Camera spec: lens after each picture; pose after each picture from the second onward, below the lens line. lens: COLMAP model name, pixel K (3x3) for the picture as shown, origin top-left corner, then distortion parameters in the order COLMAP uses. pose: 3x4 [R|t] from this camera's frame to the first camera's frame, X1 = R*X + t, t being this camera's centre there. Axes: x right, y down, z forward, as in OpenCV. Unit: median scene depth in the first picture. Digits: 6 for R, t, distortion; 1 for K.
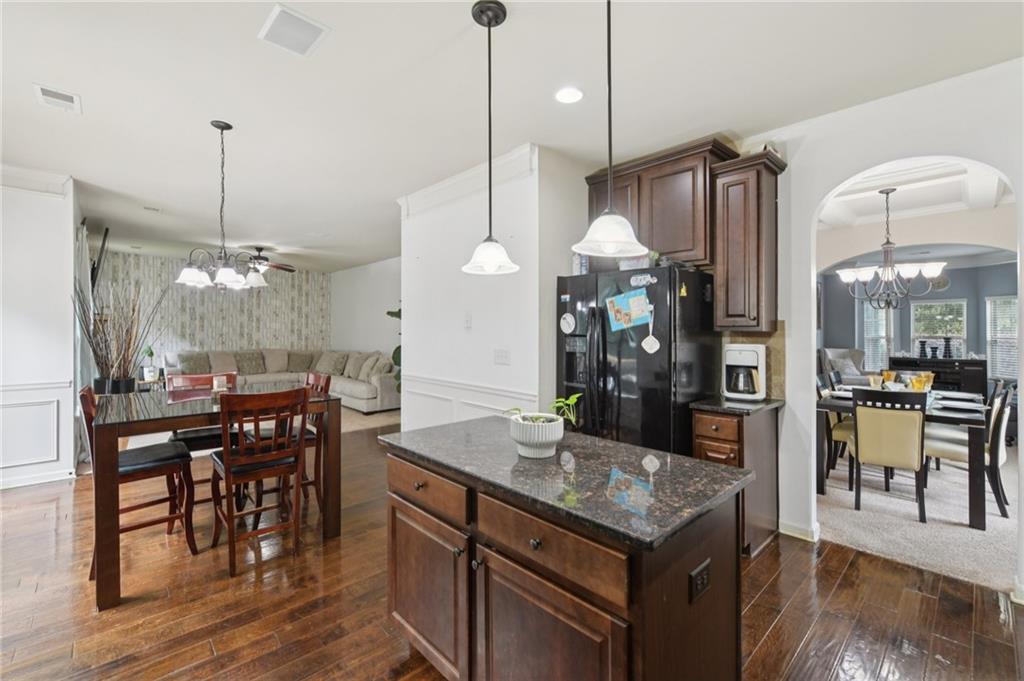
lens RADIAL K [[440.5, 0, 510.6], [0, 440.5, 332.0], [0, 0, 1]] dist [-0.008813, 0.000611]
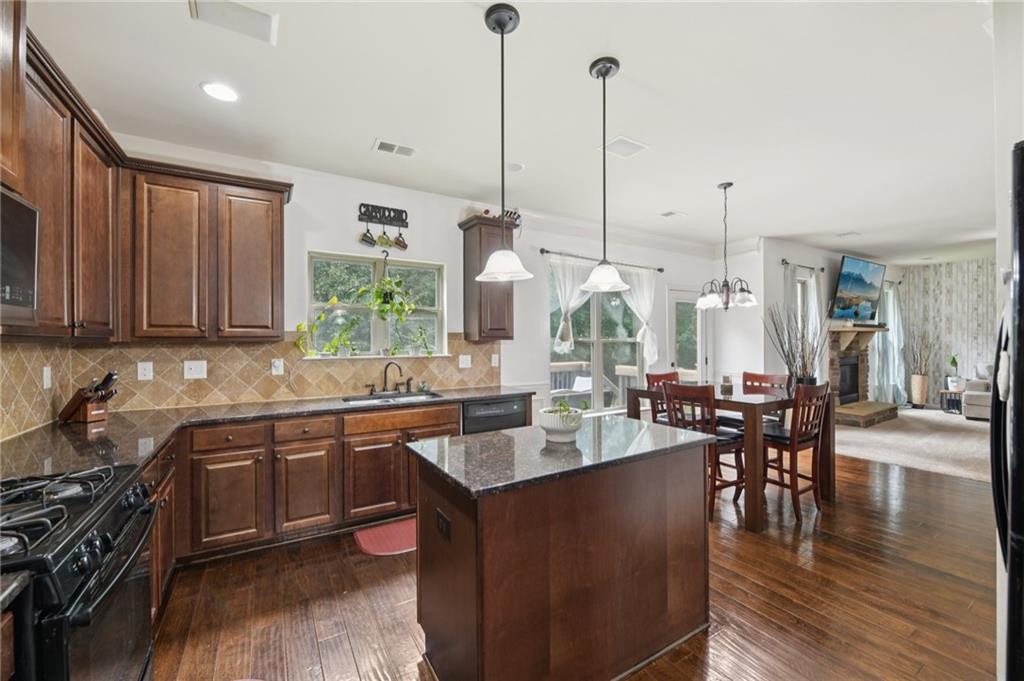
lens RADIAL K [[413.2, 0, 518.8], [0, 413.2, 338.8], [0, 0, 1]] dist [-0.006507, -0.000306]
pose [[-0.180977, -0.003682, -0.983480, 0.226827], [-0.001268, 0.999993, -0.003510, -0.000502], [0.983486, 0.000611, -0.180981, 0.200129]]
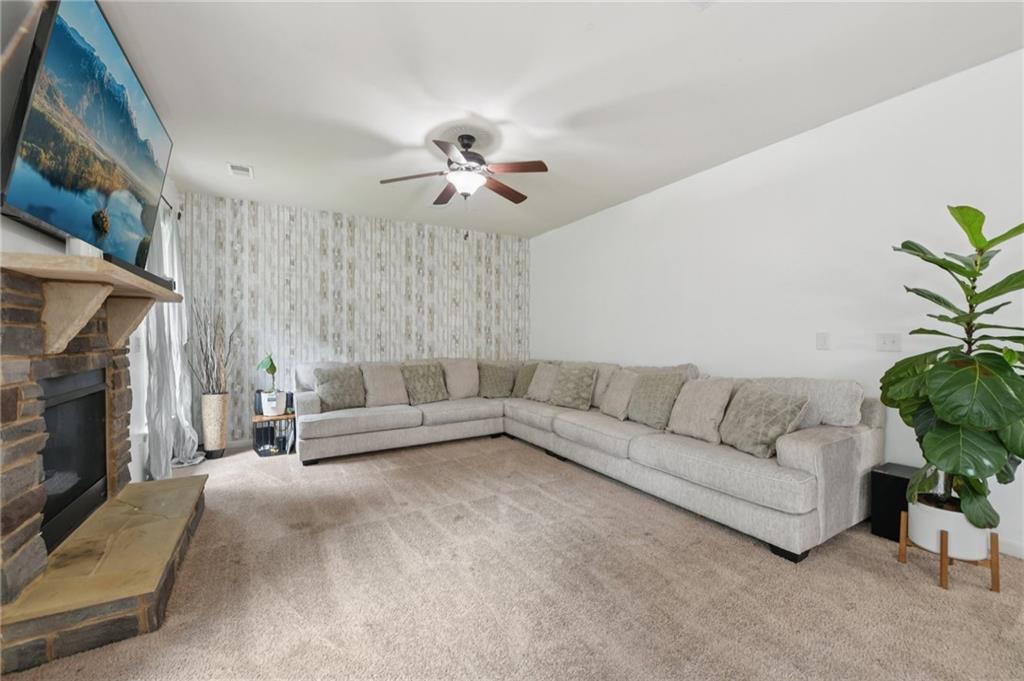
lens RADIAL K [[413.2, 0, 518.5], [0, 413.2, 340.7], [0, 0, 1]] dist [-0.006507, -0.000306]
pose [[0.977175, -0.006897, -0.212326, -0.365087], [0.008314, 0.999949, 0.005781, 0.012322], [0.212275, -0.007414, 0.977182, 0.503316]]
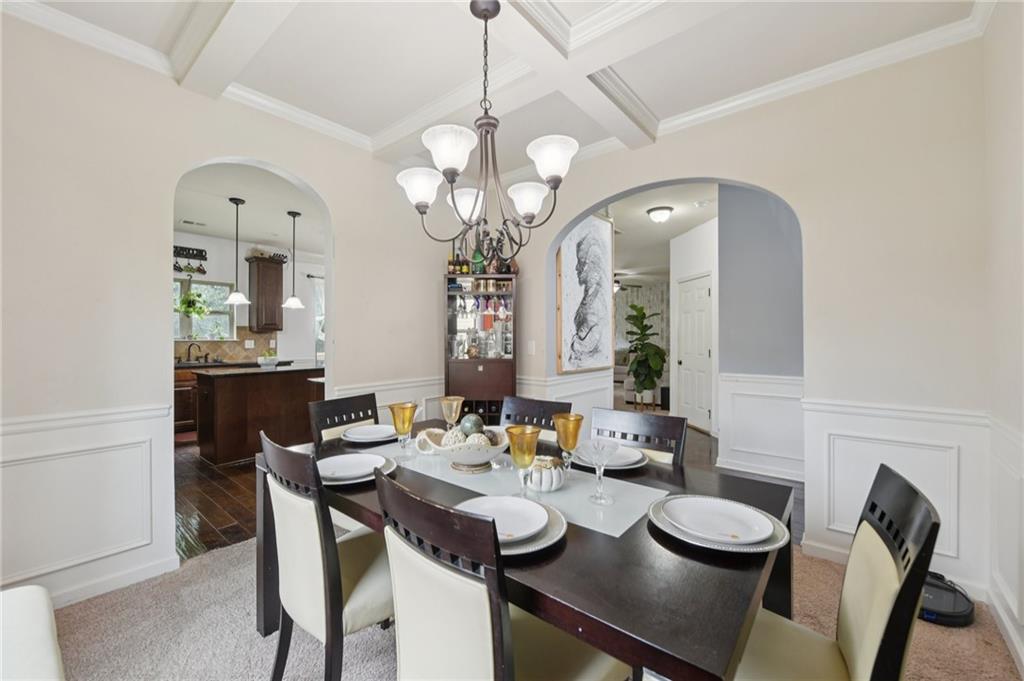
lens RADIAL K [[413.2, 0, 508.0], [0, 413.2, 336.5], [0, 0, 1]] dist [-0.006507, -0.000306]
pose [[0.129078, -0.004546, -0.991624, 0.556652], [-0.005510, 0.999971, -0.005301, 0.010273], [0.991619, 0.006148, 0.129050, 0.409832]]
